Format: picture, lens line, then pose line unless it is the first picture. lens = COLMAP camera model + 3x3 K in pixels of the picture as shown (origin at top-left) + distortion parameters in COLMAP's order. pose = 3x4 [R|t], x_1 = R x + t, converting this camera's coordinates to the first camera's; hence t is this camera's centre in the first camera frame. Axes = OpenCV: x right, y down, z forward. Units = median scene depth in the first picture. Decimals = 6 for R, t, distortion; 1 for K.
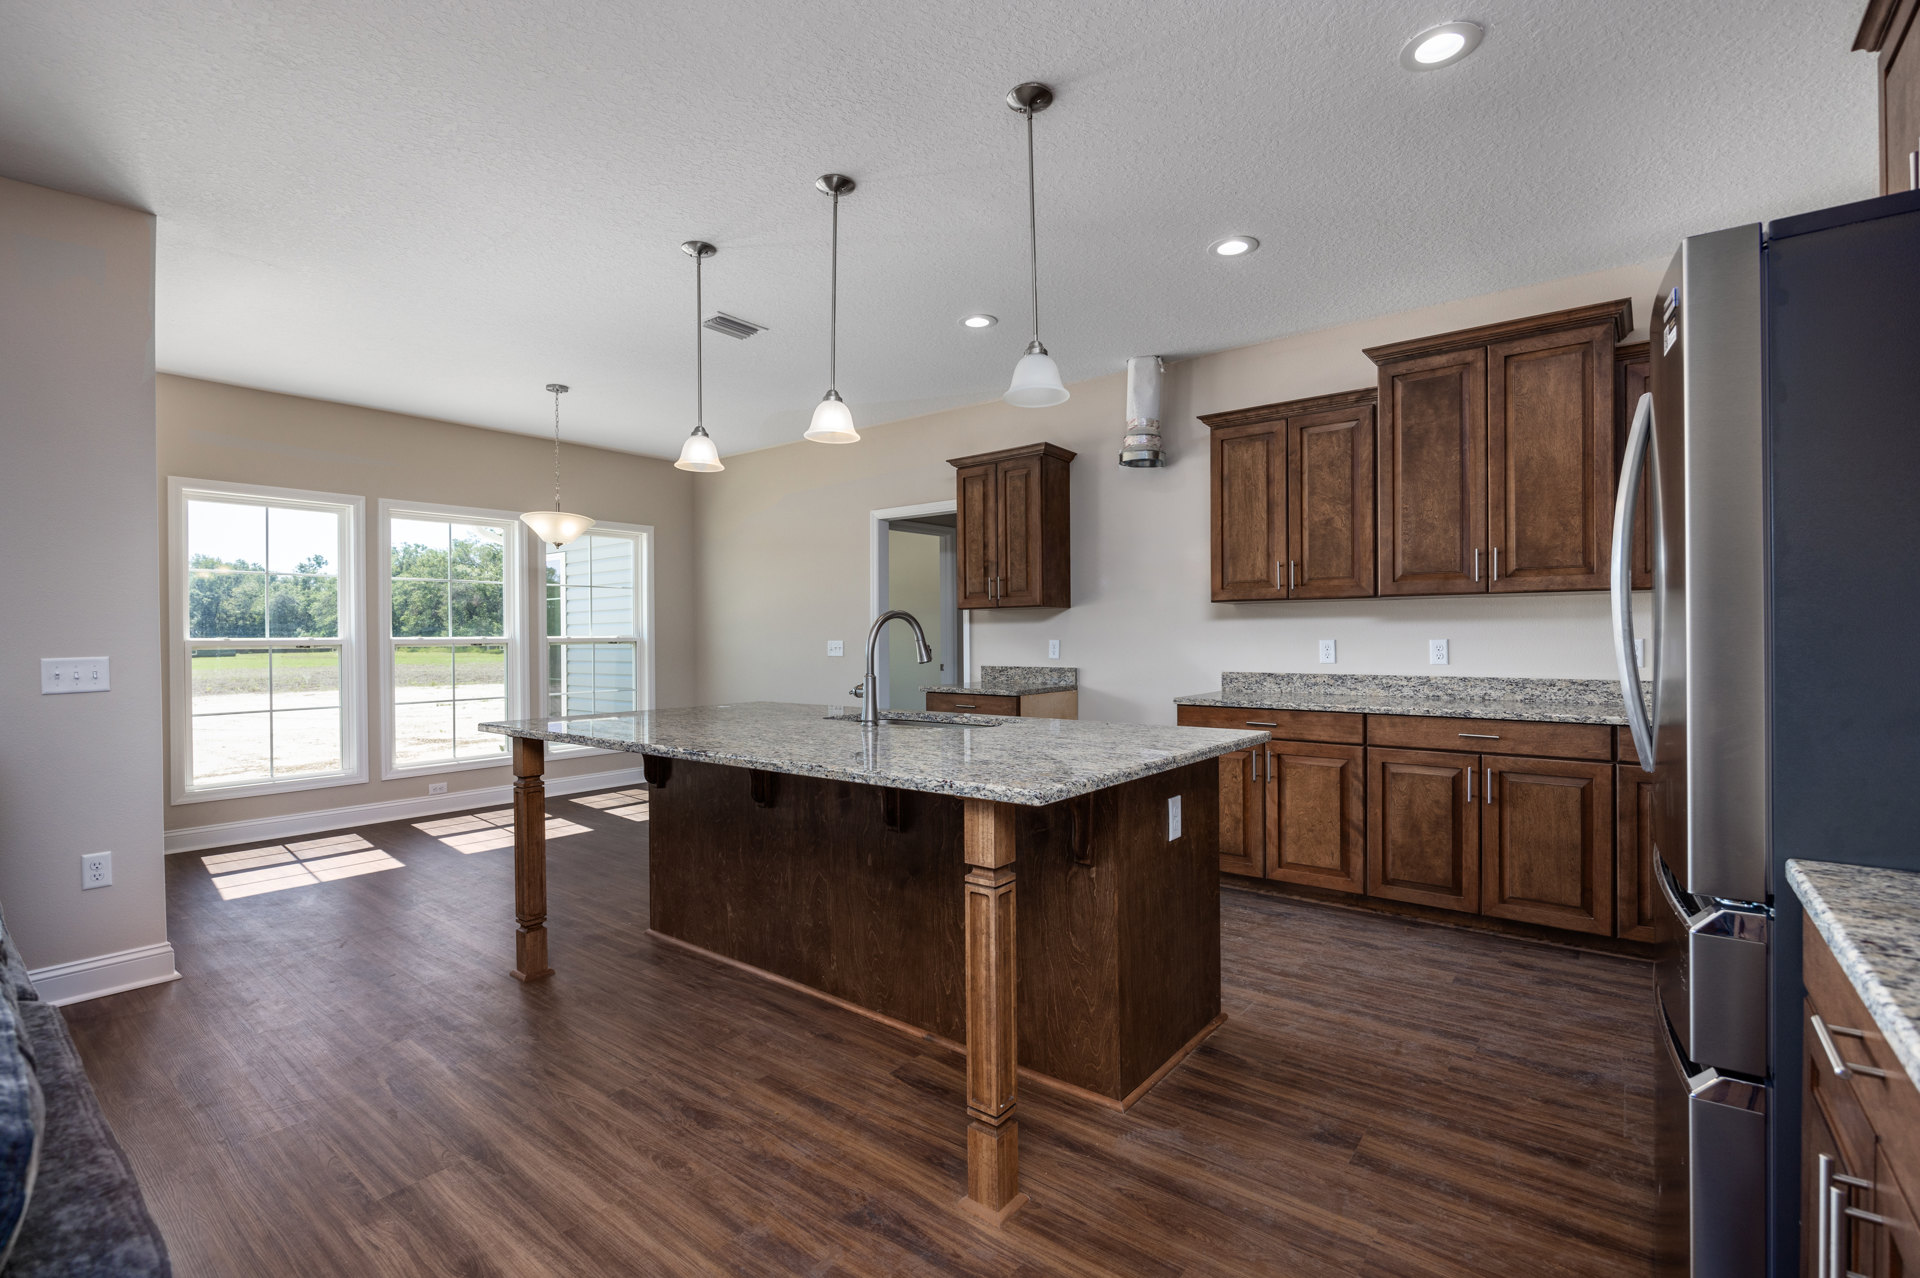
lens RADIAL K [[870.6, 0, 959.9], [0, 870.6, 641.9], [0, 0, 1]] dist [-0.000187, -0.000033]
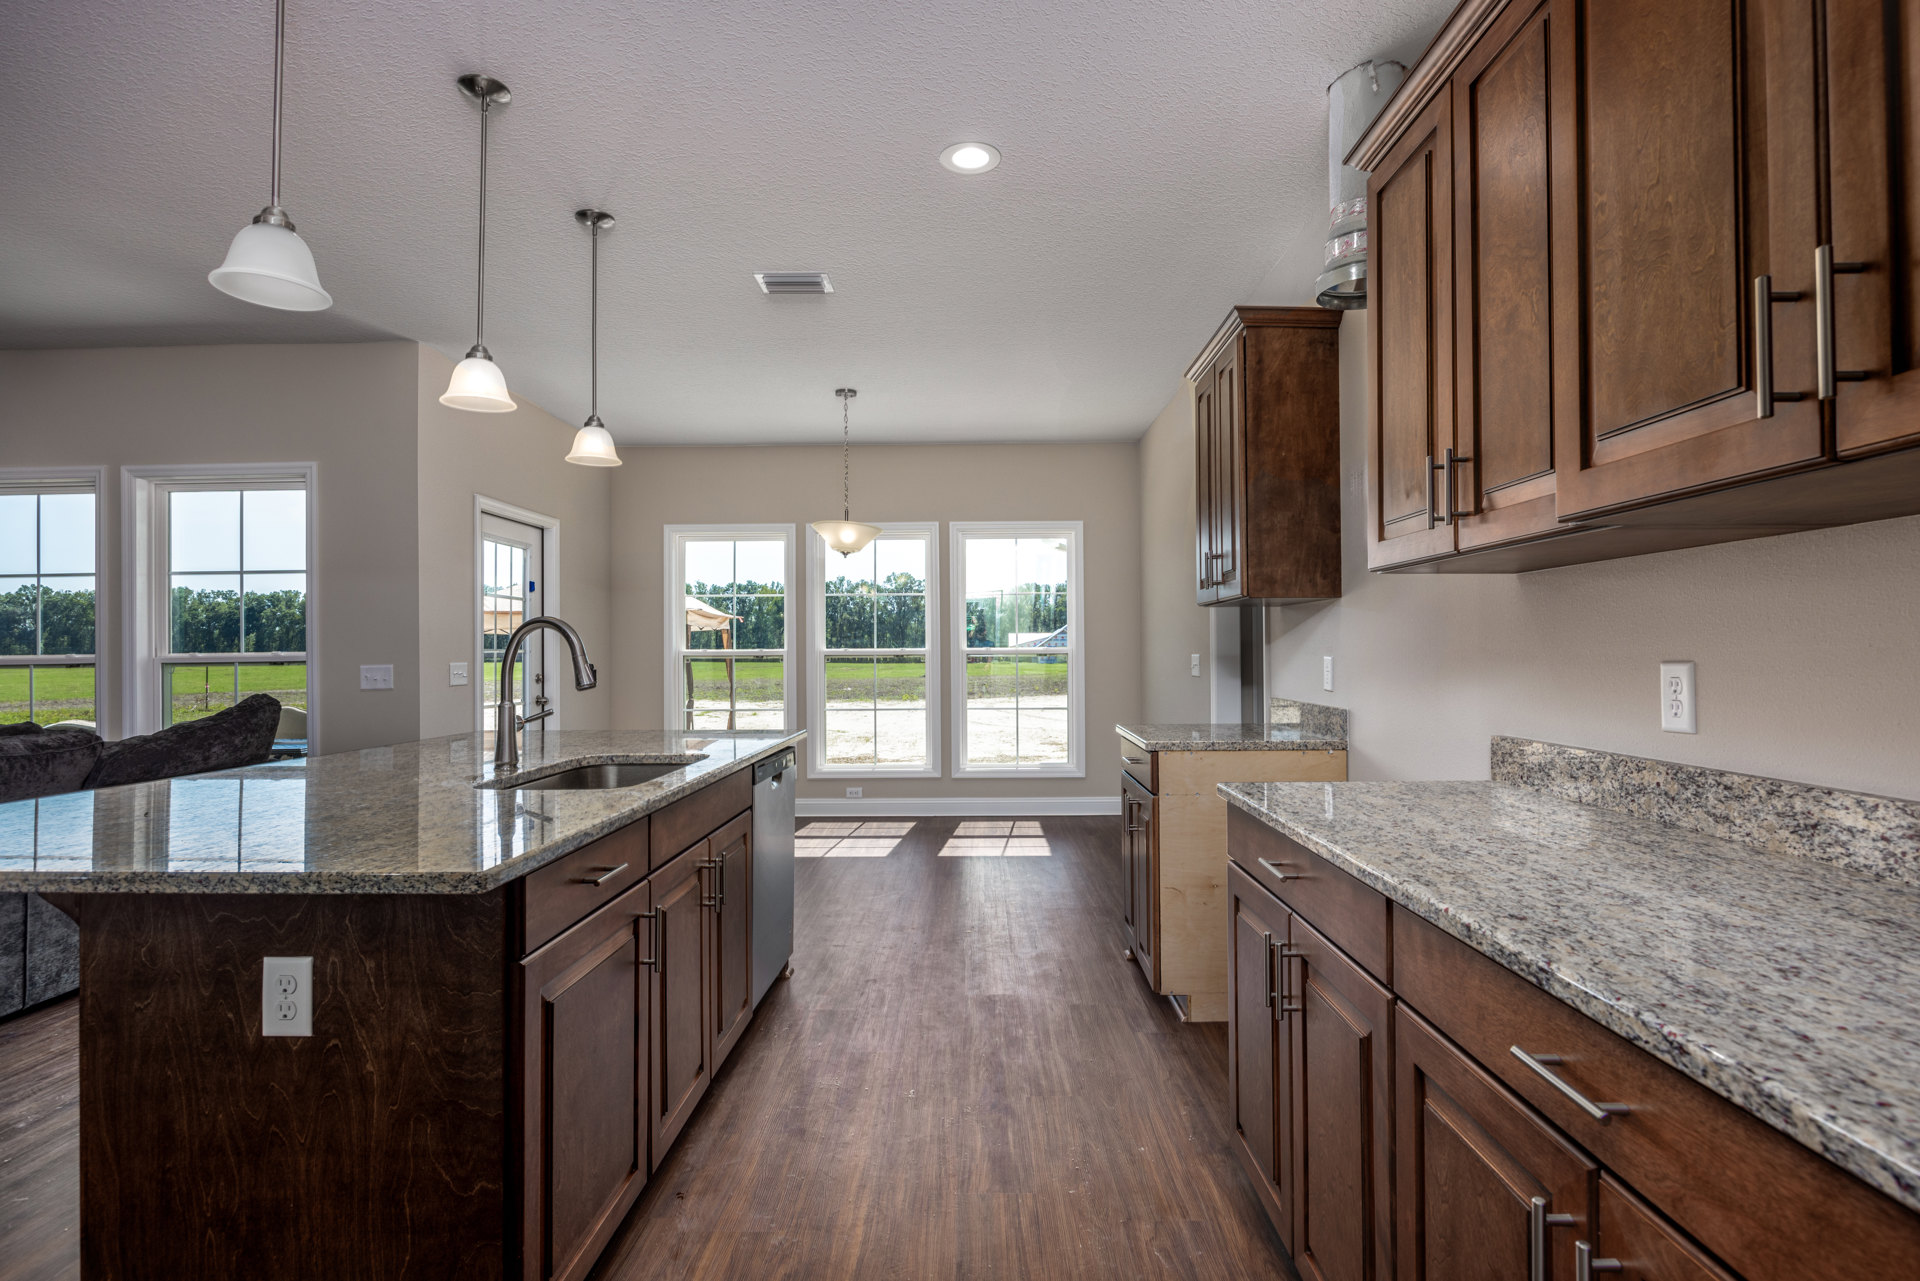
lens RADIAL K [[949.5, 0, 963.0], [0, 949.5, 637.3], [0, 0, 1]] dist [-0.010750, -0.000600]
pose [[0.602553, -0.009739, -0.798019, 0.550728], [-0.002456, 0.999898, -0.014058, -0.005877], [0.798075, 0.010431, 0.602468, 0.563273]]
